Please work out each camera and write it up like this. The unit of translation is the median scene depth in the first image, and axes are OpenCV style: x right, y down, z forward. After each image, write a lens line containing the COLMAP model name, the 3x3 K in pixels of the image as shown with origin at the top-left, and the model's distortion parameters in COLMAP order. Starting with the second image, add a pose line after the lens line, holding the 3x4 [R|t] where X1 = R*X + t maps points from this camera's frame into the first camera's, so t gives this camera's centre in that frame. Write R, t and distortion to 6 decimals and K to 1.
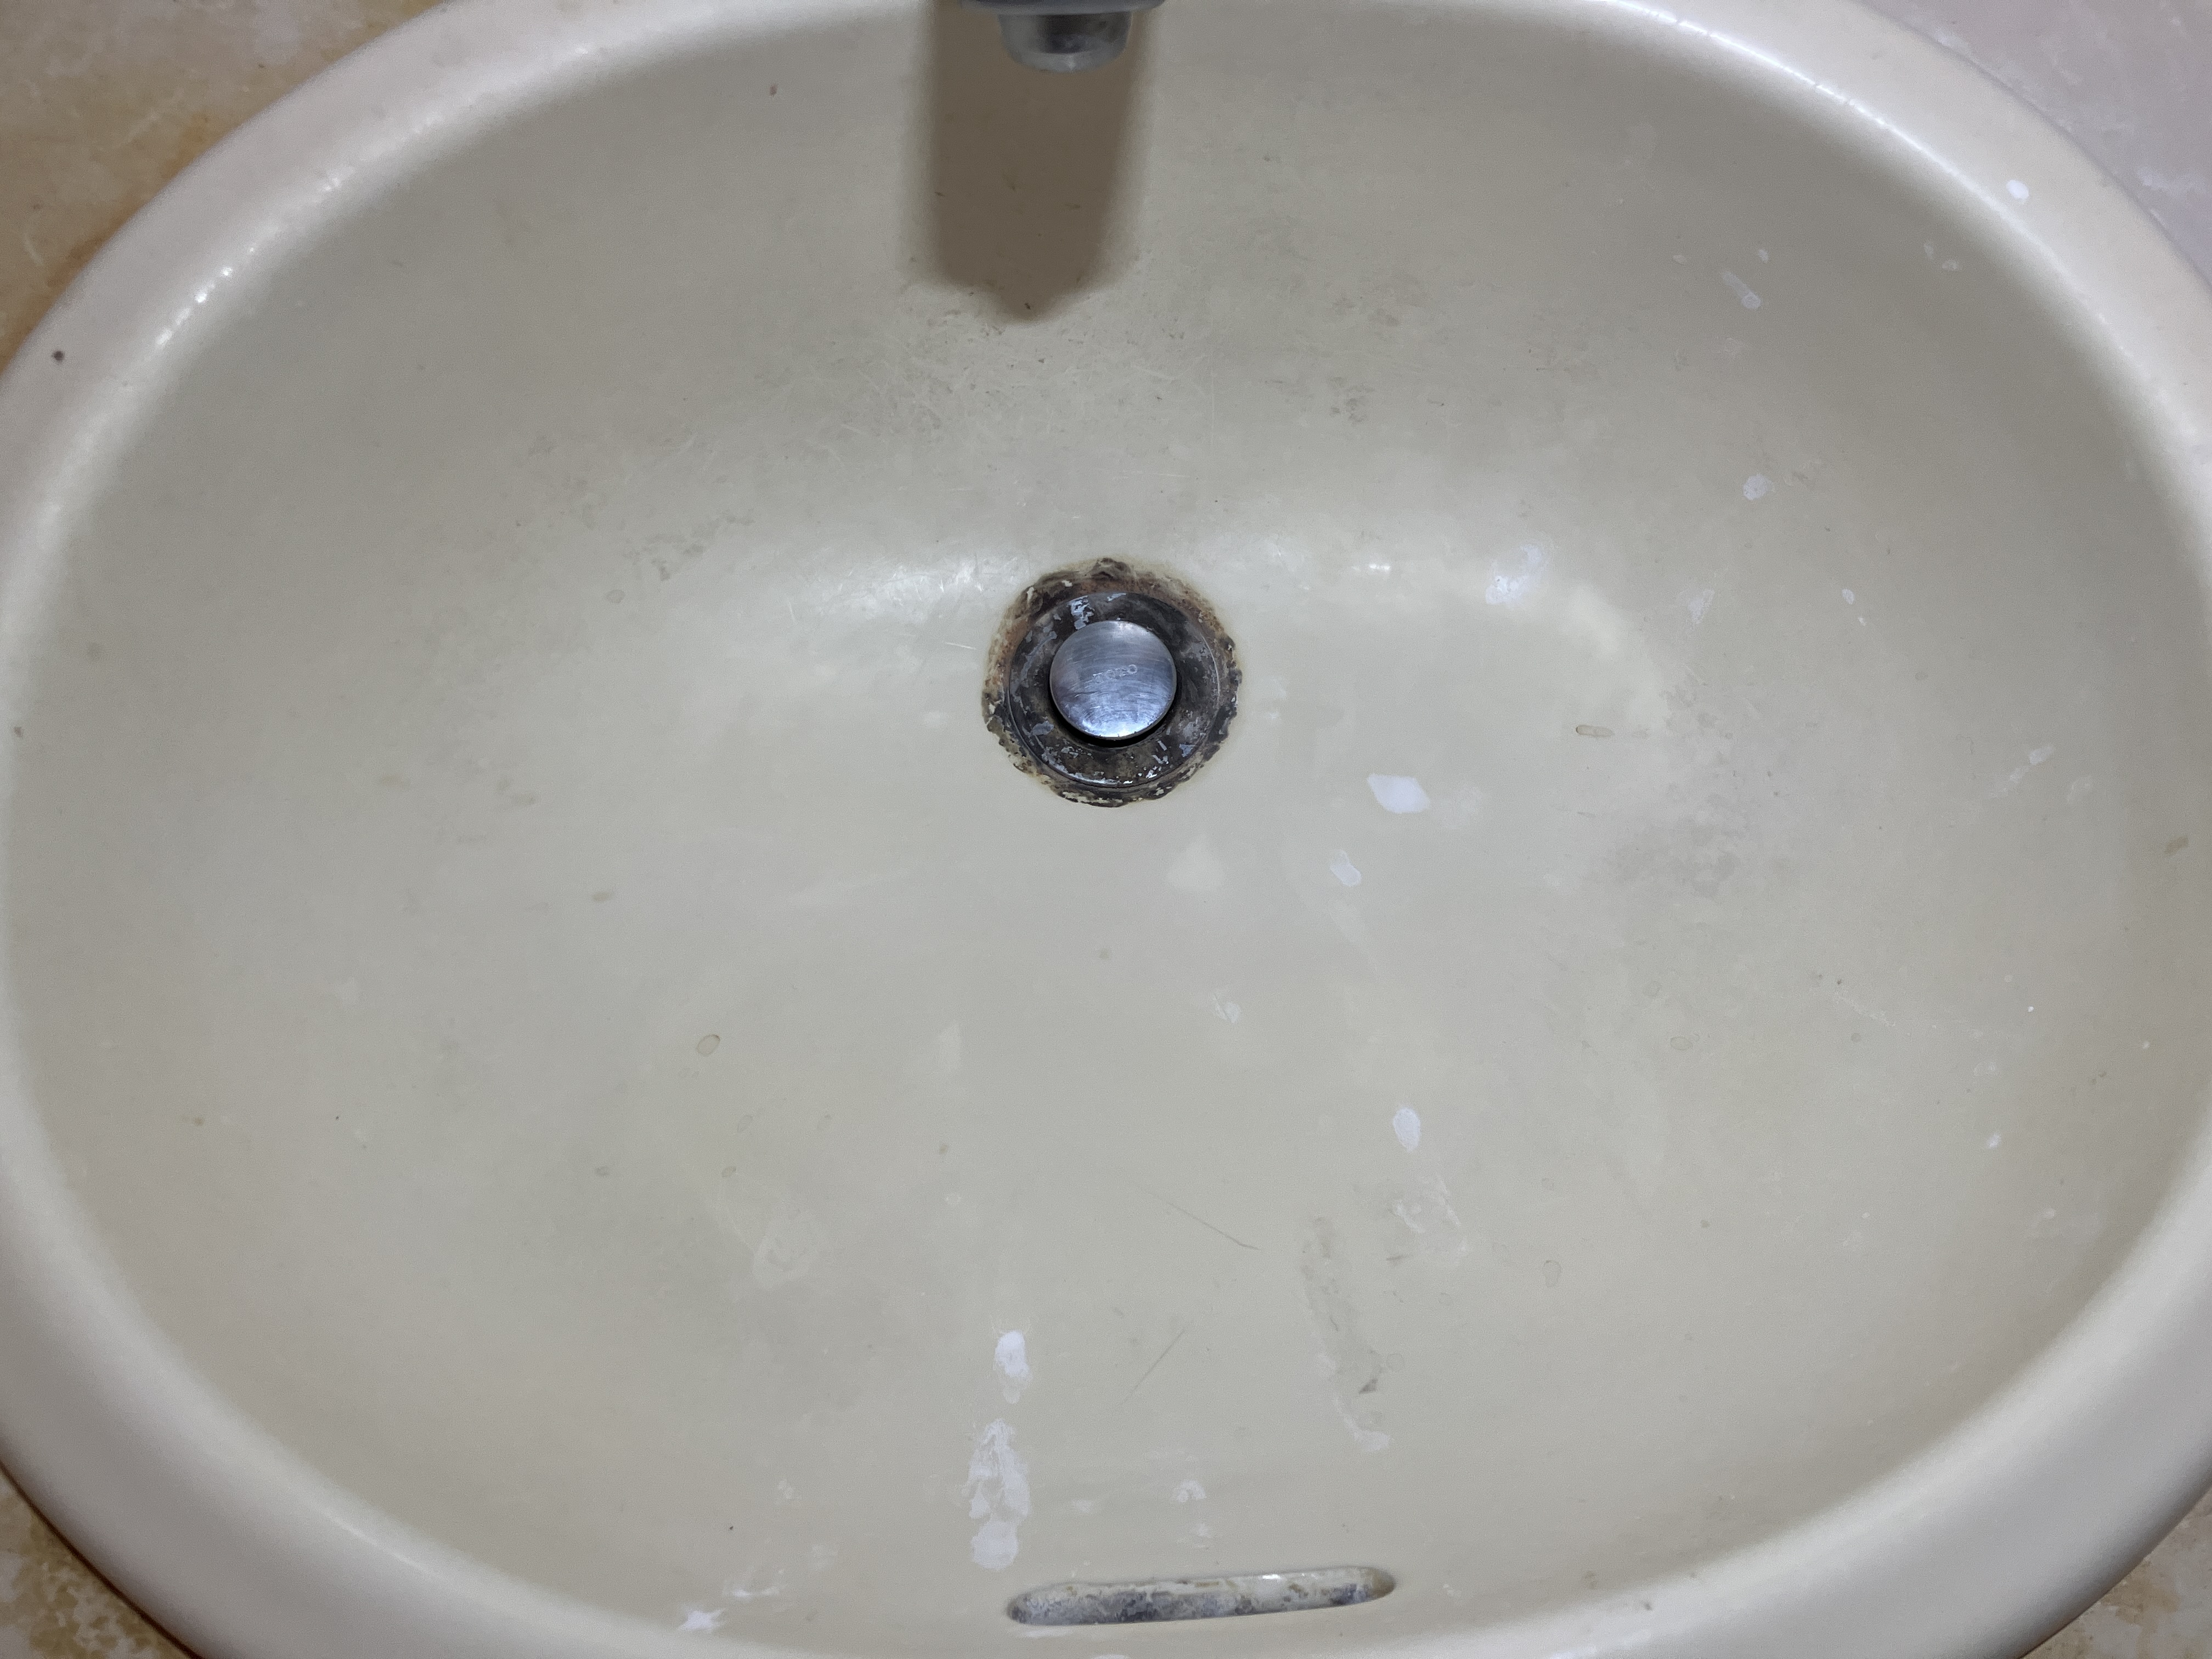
lens RADIAL K [[1818.1, 0, 1125.4], [0, 1818.1, 830.9], [0, 0, 1]] dist [0.013629, -0.046814]
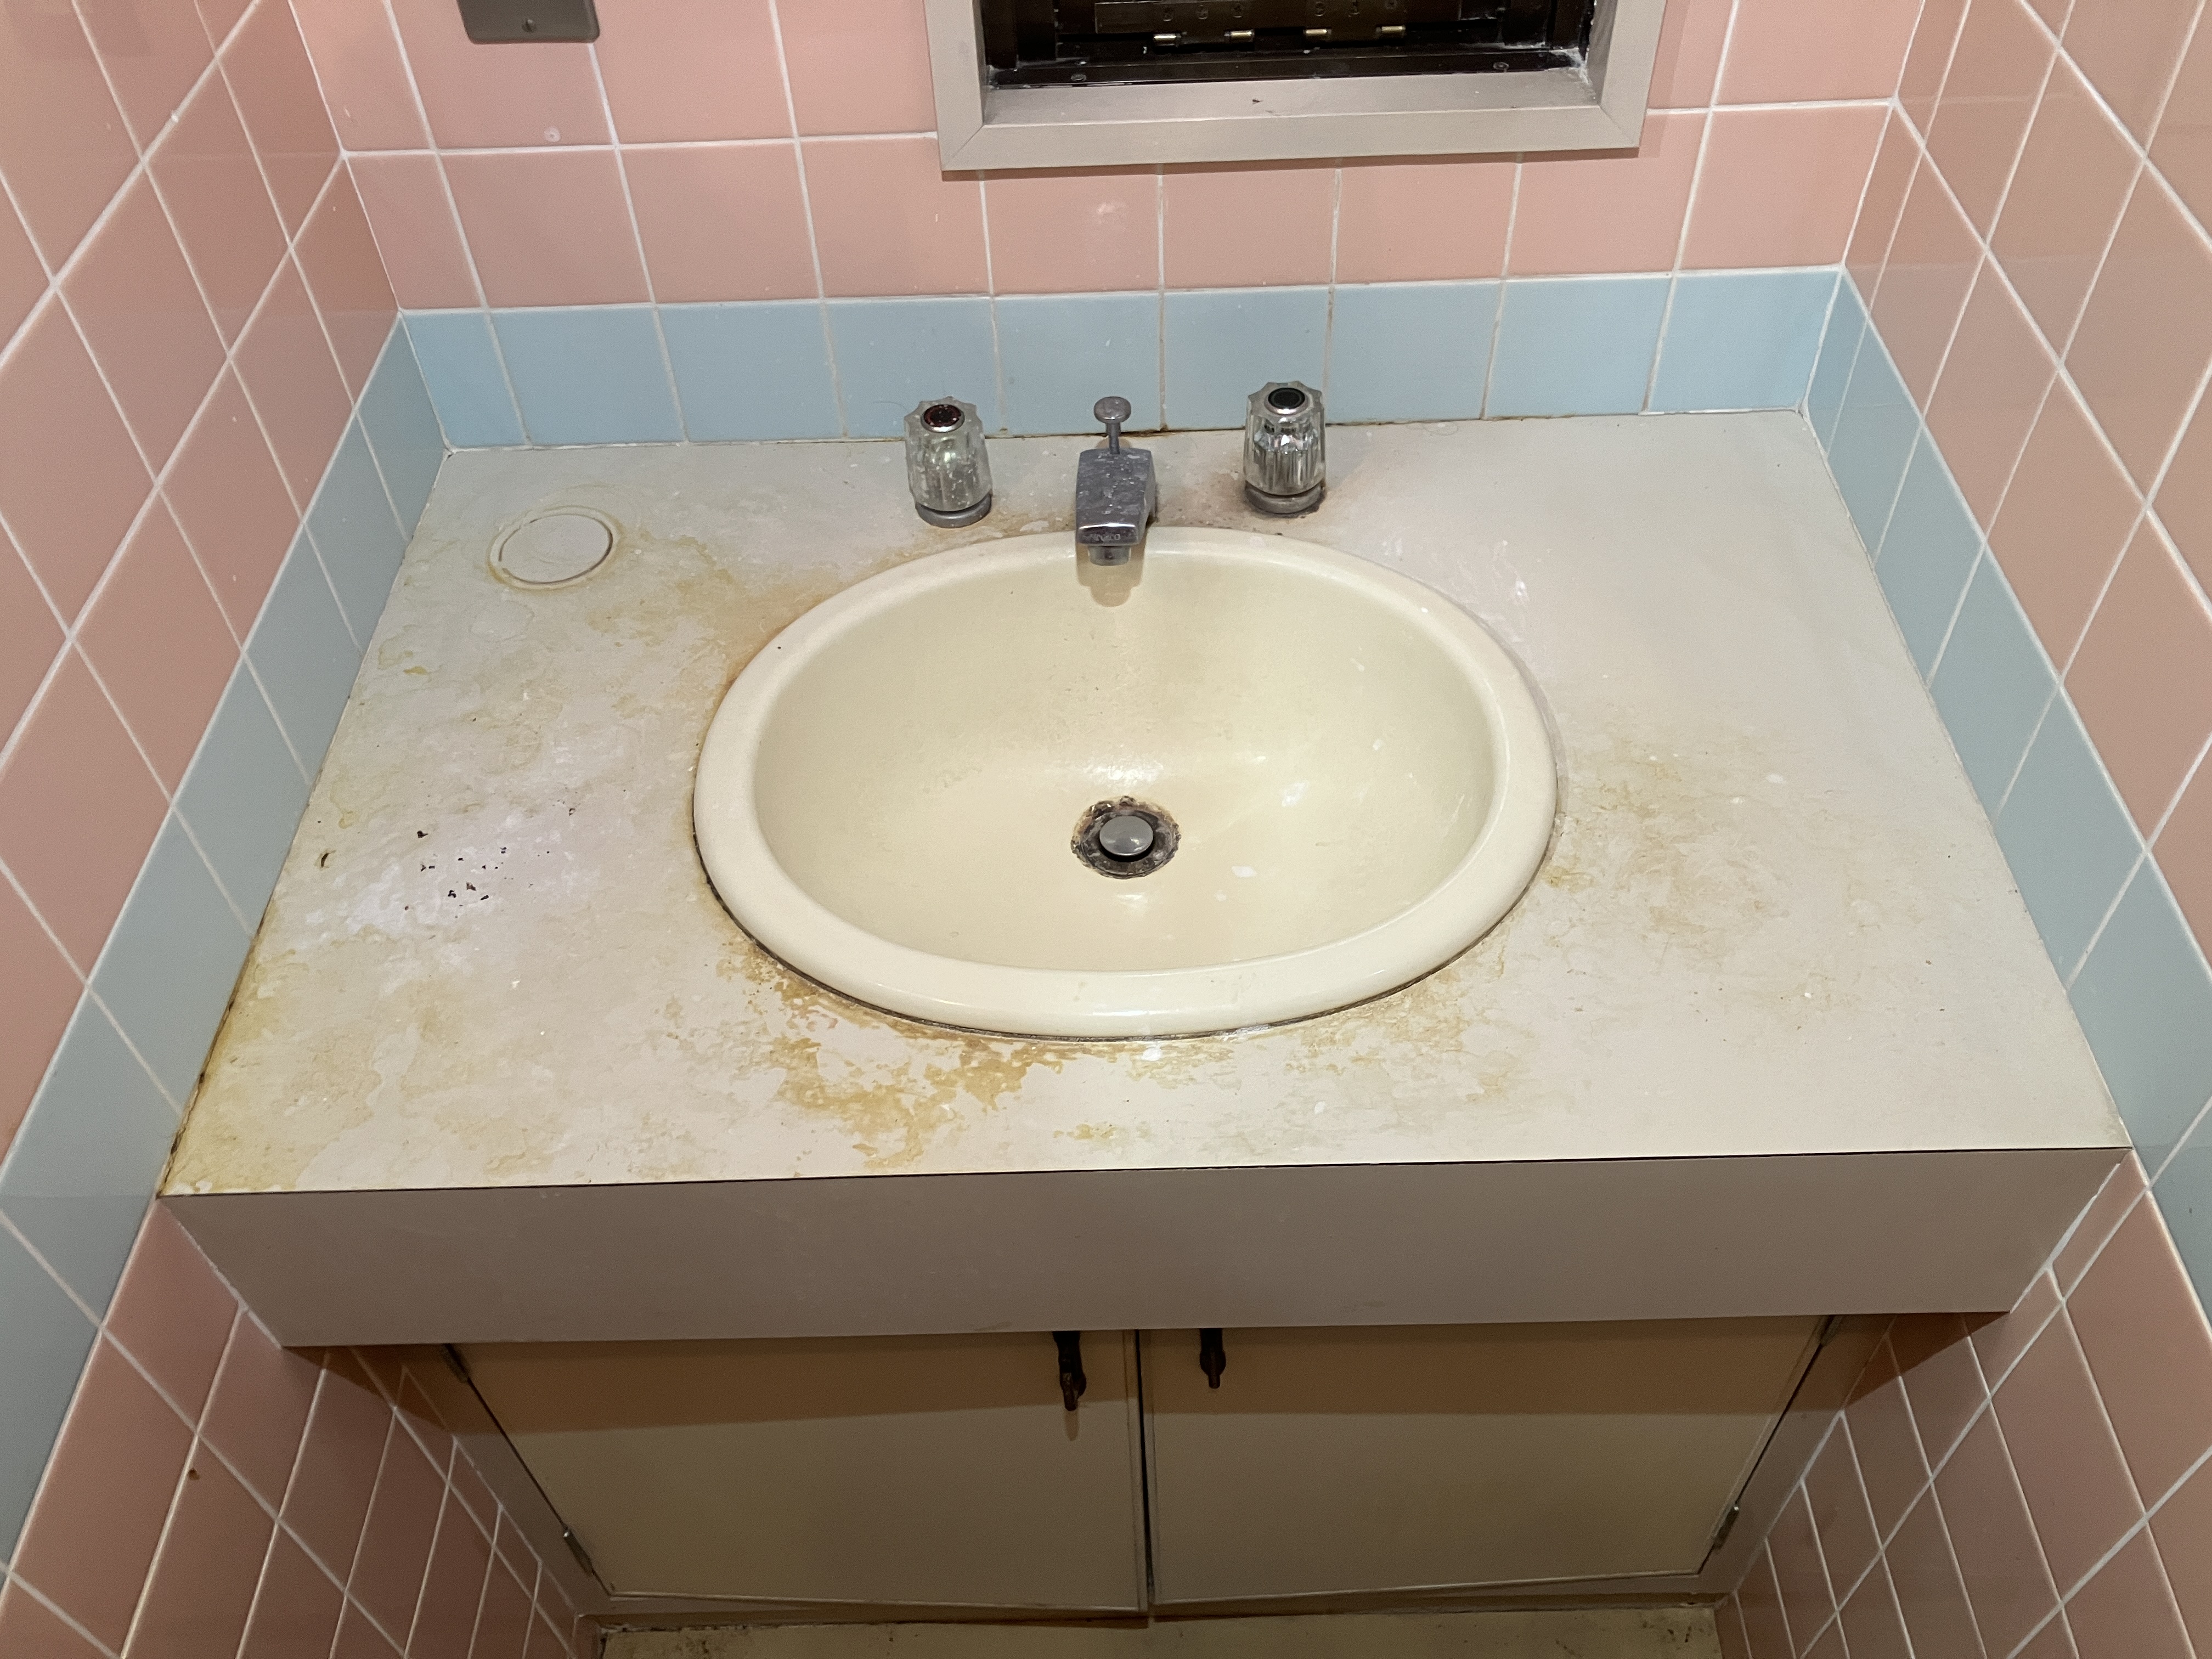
lens RADIAL K [[1818.1, 0, 1106.1], [0, 1818.1, 829.6], [0, 0, 1]] dist [0.013629, -0.046814]
pose [[0.998004, 0.013166, -0.061755, 0.114732], [-0.039866, 0.889829, -0.454550, 1.002622], [0.048967, 0.456105, 0.888578, -1.131986]]
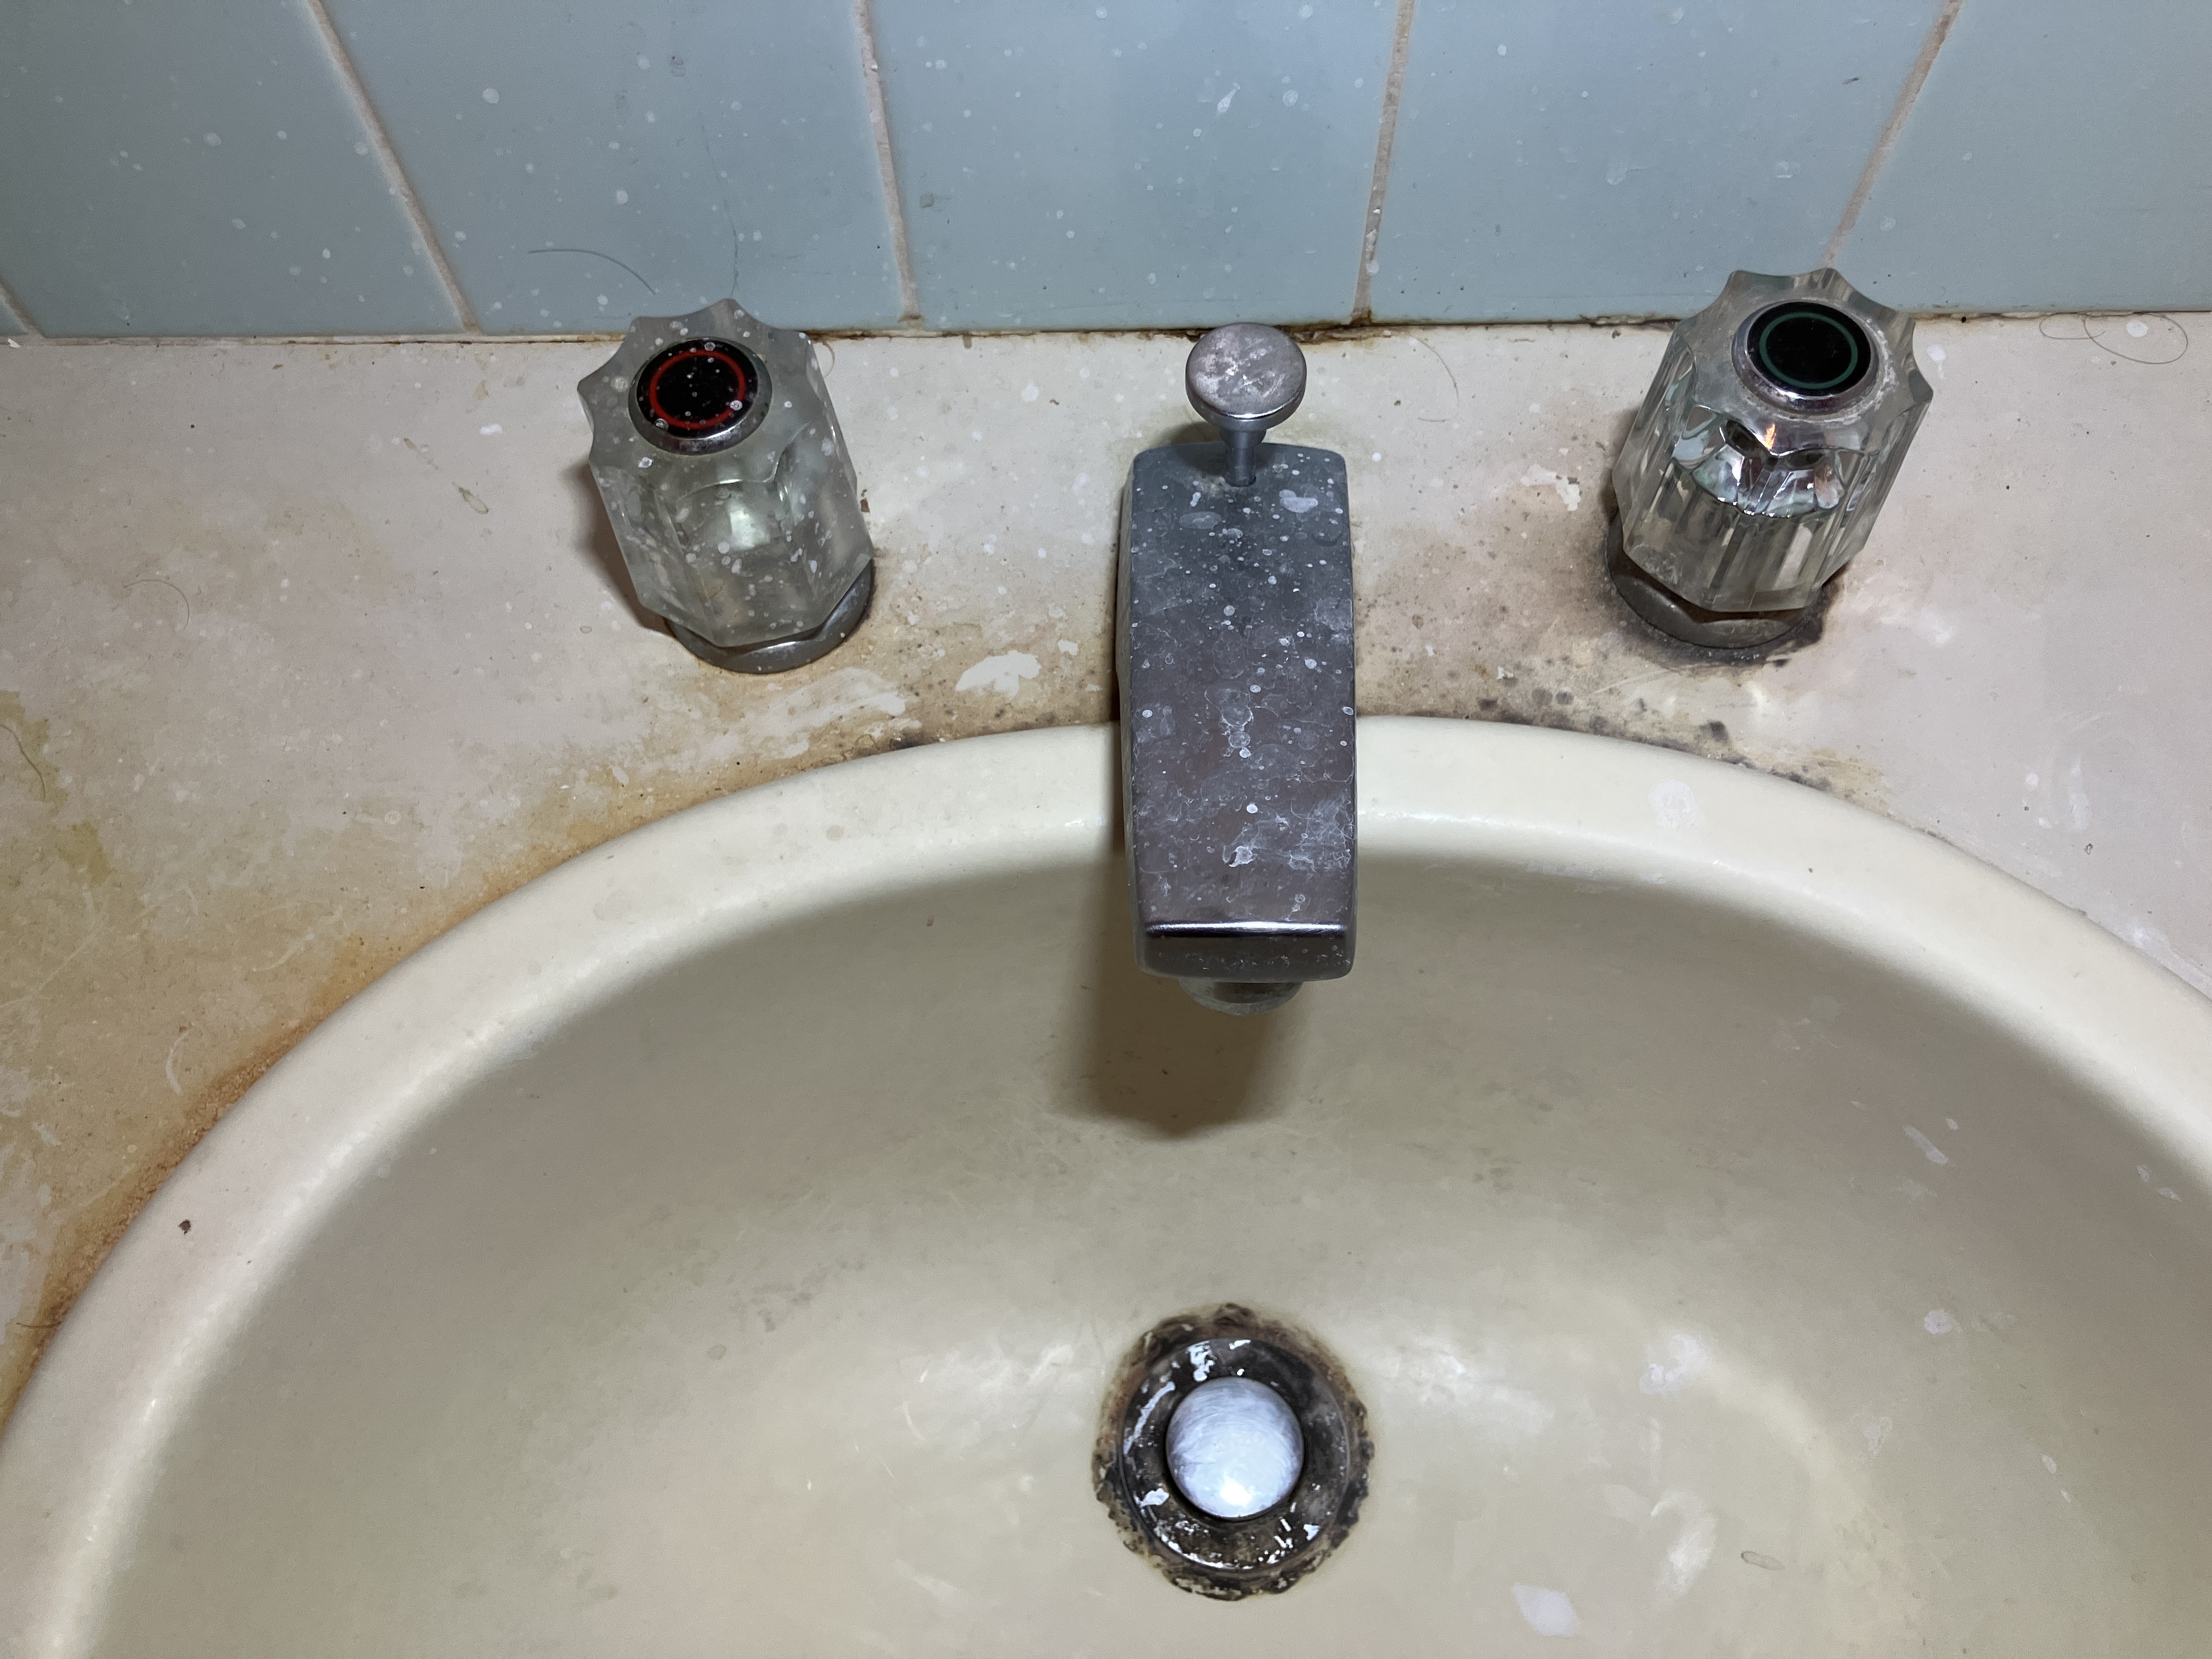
lens RADIAL K [[1818.1, 0, 1098.2], [0, 1818.1, 756.6], [0, 0, 1]] dist [0.013629, -0.046814]
pose [[0.998044, 0.039542, -0.048421, -0.045809], [-0.048268, 0.979637, -0.194889, -0.247695], [0.039729, 0.196845, 0.979629, 0.013014]]
